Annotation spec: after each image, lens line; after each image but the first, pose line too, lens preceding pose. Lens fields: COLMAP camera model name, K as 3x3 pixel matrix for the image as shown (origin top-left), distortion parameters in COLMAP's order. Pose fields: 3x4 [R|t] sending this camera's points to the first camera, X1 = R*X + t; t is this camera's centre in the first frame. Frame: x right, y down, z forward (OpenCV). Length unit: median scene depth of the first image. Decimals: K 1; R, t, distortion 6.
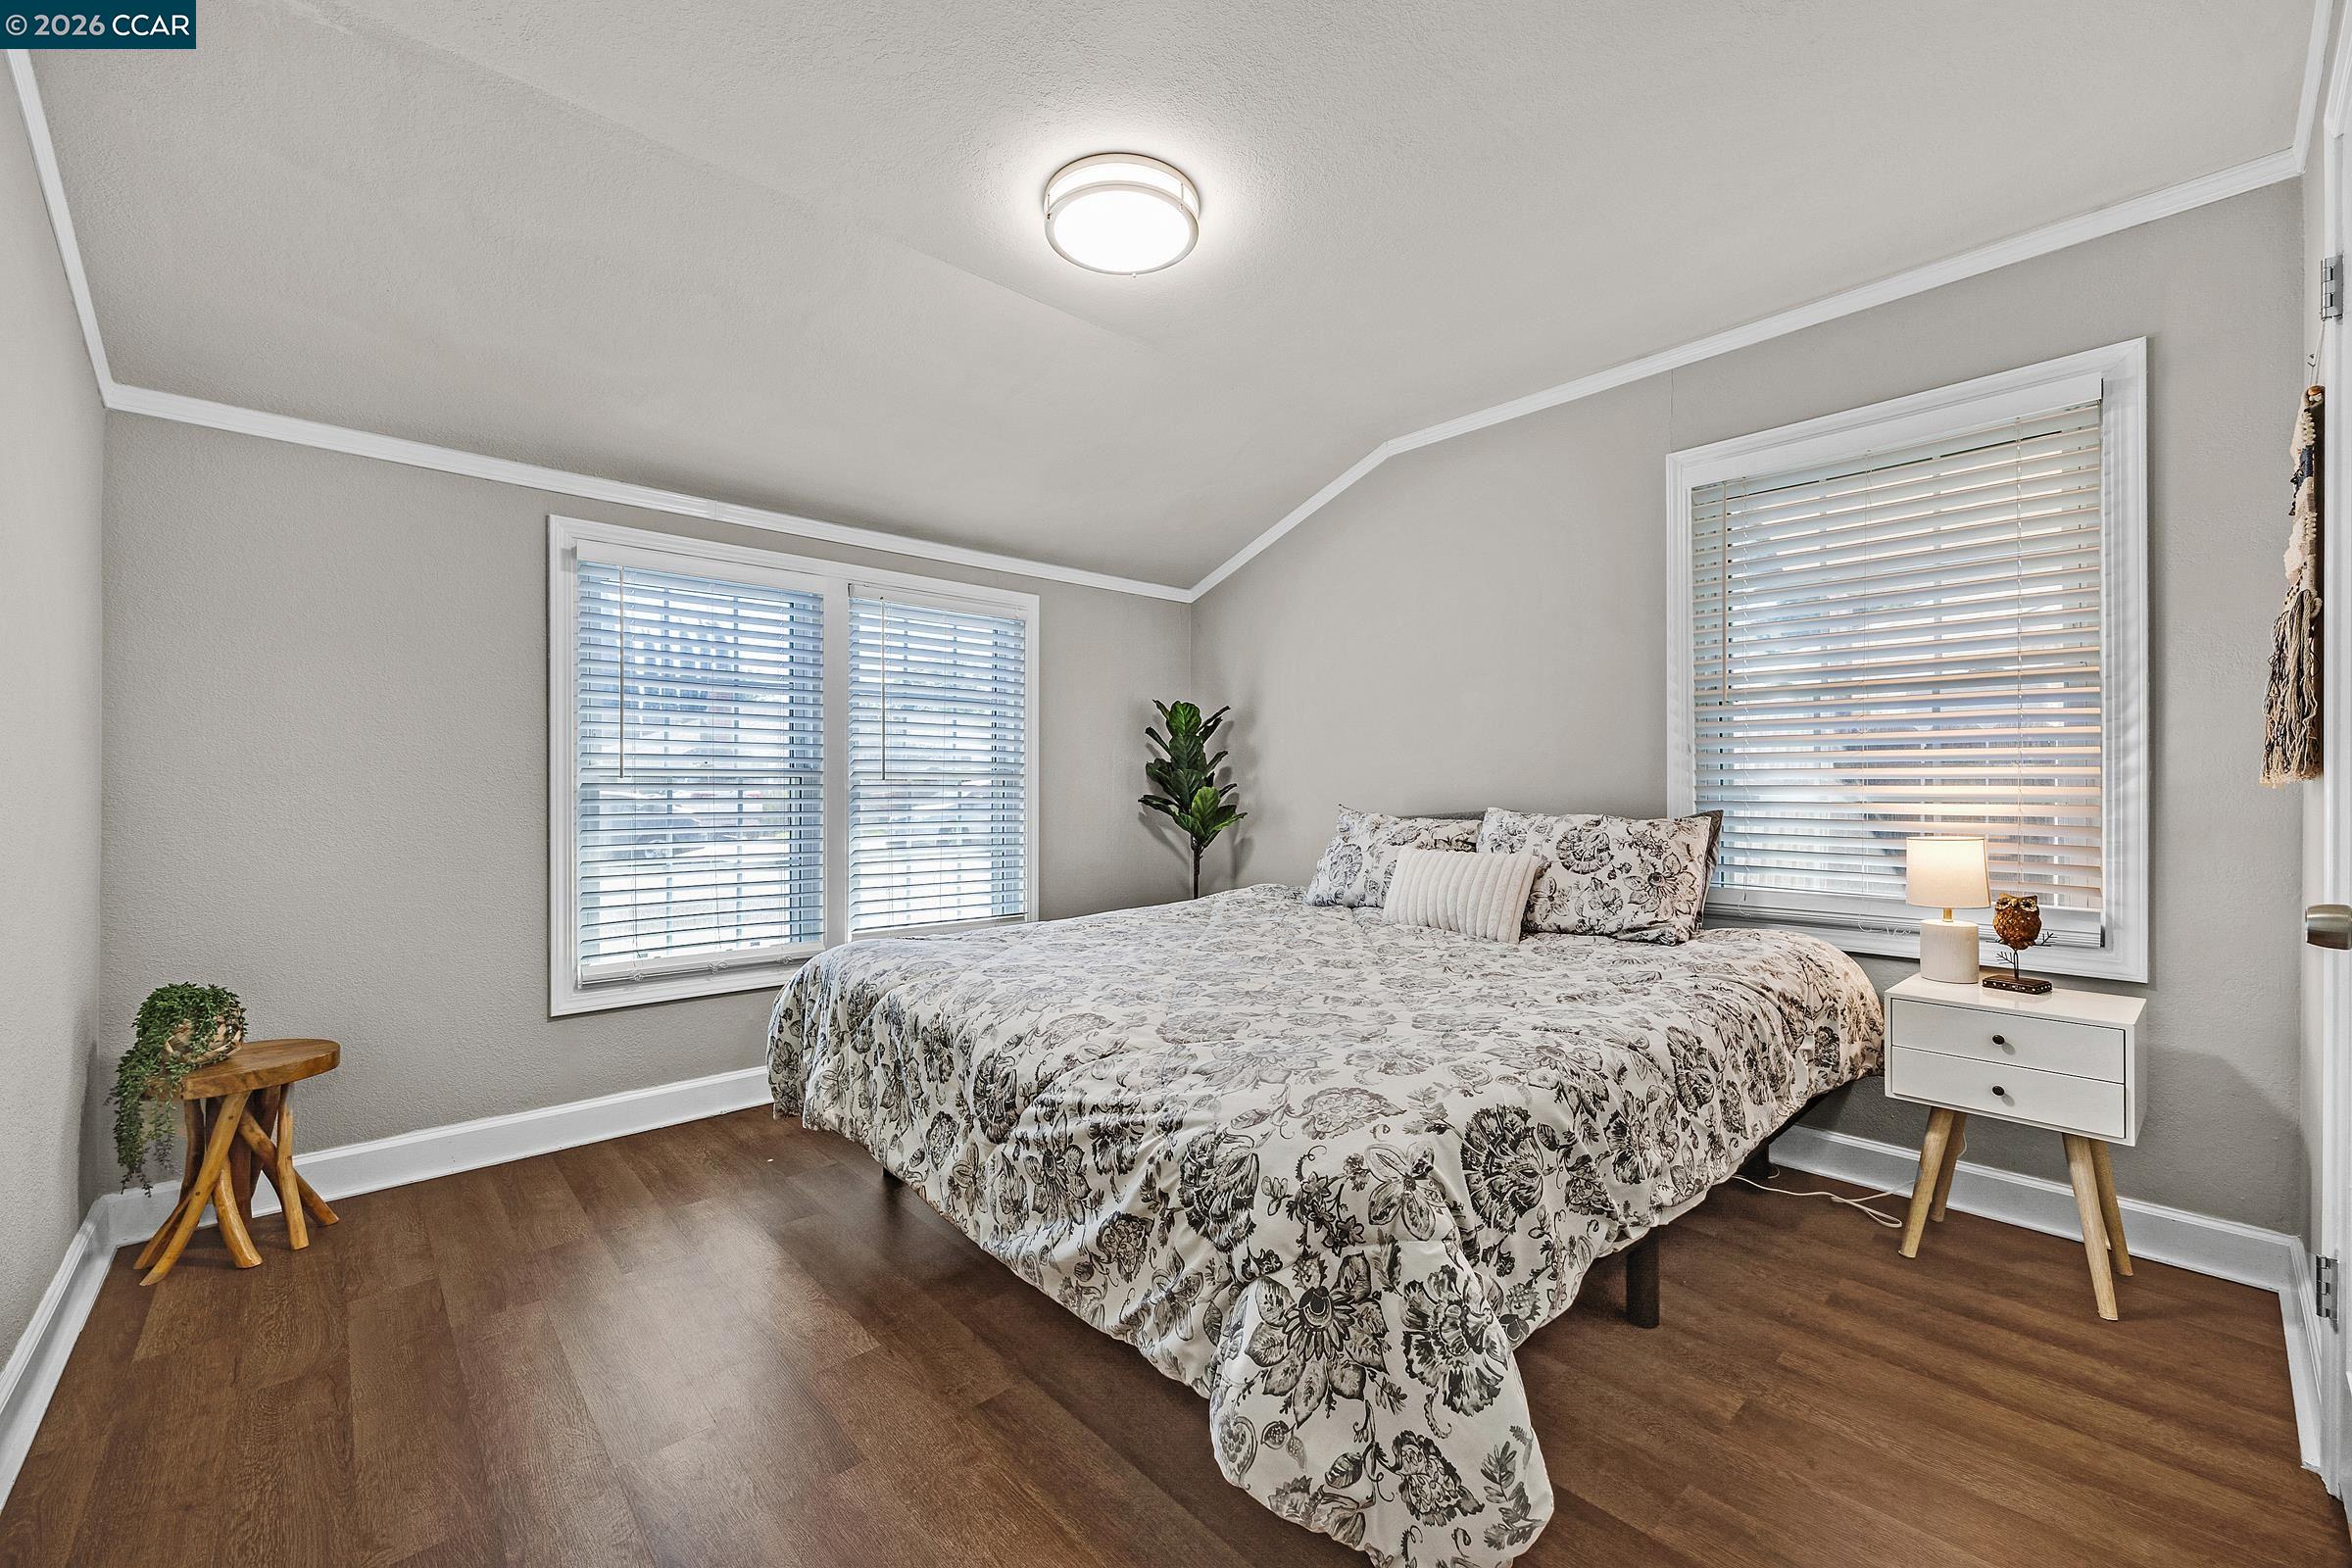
lens RADIAL K [[939.7, 0, 1182.8], [0, 939.7, 786.5], [0, 0, 1]] dist [-0.002253, 0.000086]
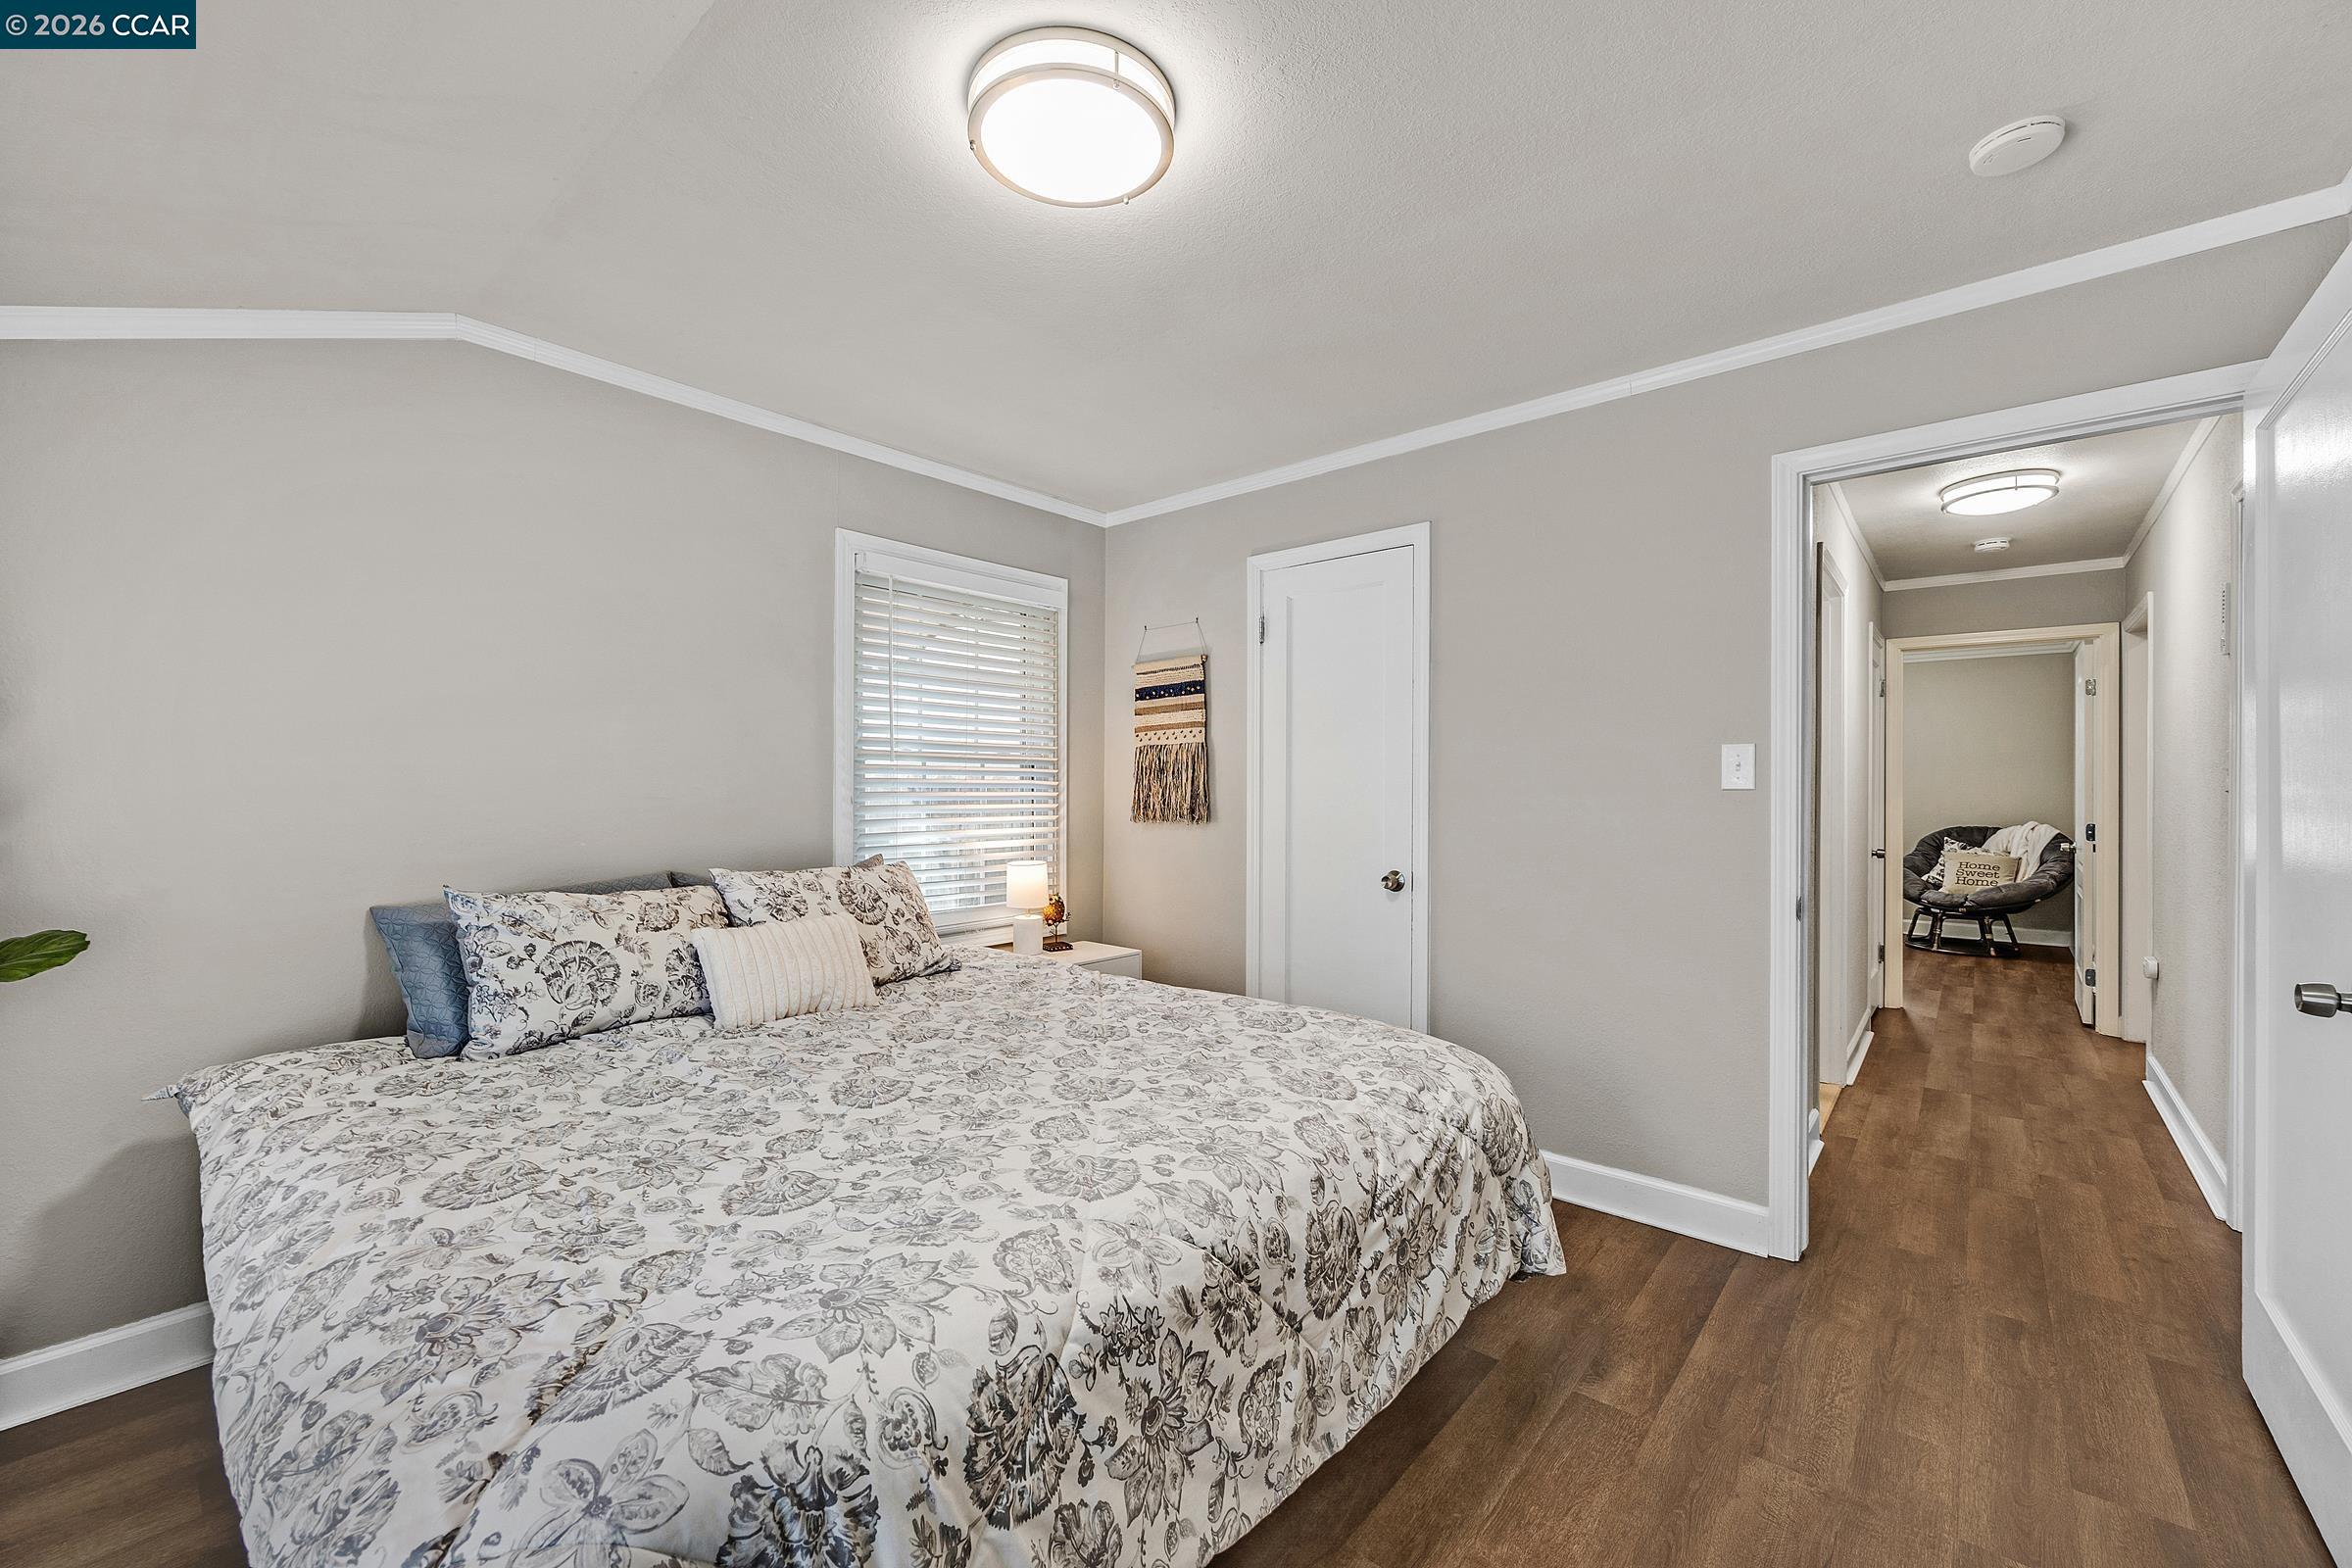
lens RADIAL K [[939.7, 0, 1182.8], [0, 939.7, 786.5], [0, 0, 1]] dist [-0.002253, 0.000086]
pose [[-0.117519, 0.004342, 0.993061, -0.977441], [0.000707, 0.999991, -0.004289, -0.083982], [-0.993070, 0.000198, -0.117521, 1.182356]]
